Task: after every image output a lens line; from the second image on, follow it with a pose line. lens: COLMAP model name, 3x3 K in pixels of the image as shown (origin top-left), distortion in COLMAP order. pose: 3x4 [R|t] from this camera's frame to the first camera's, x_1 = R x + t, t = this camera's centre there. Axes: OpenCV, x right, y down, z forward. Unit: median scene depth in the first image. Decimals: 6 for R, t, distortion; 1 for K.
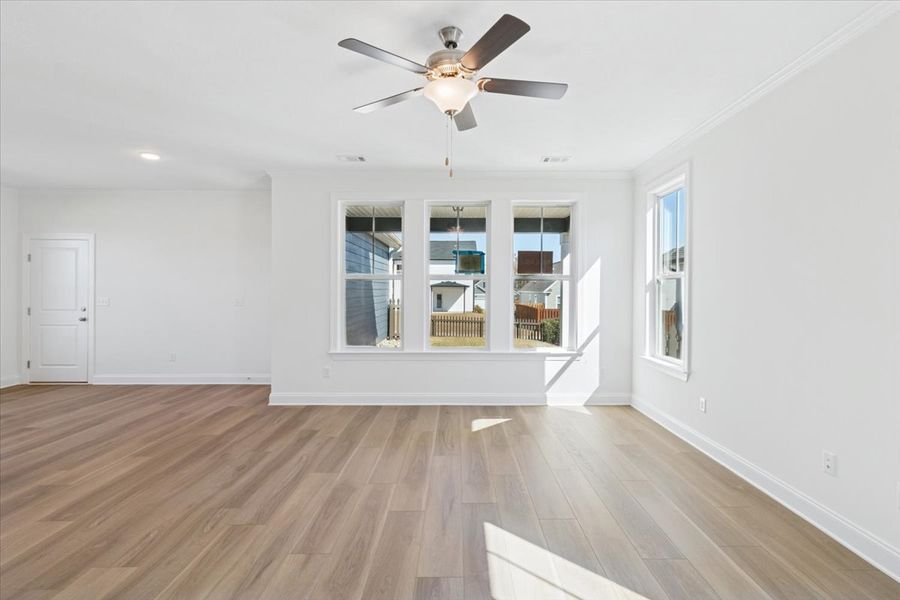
lens RADIAL K [[435.4, 0, 452.1], [0, 435.4, 302.3], [0, 0, 1]] dist [0.006818, 0.000260]
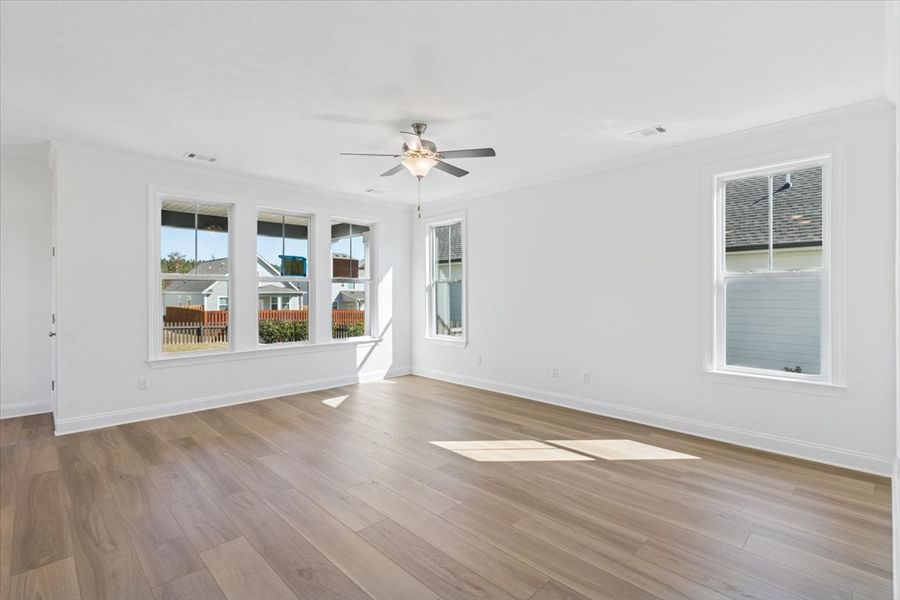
lens RADIAL K [[435.4, 0, 449.5], [0, 435.4, 296.3], [0, 0, 1]] dist [0.006818, 0.000260]
pose [[0.715916, -0.008838, 0.698131, -0.466392], [0.019363, 0.999787, -0.007199, 0.001053], [-0.697918, 0.018672, 0.715934, -0.080562]]
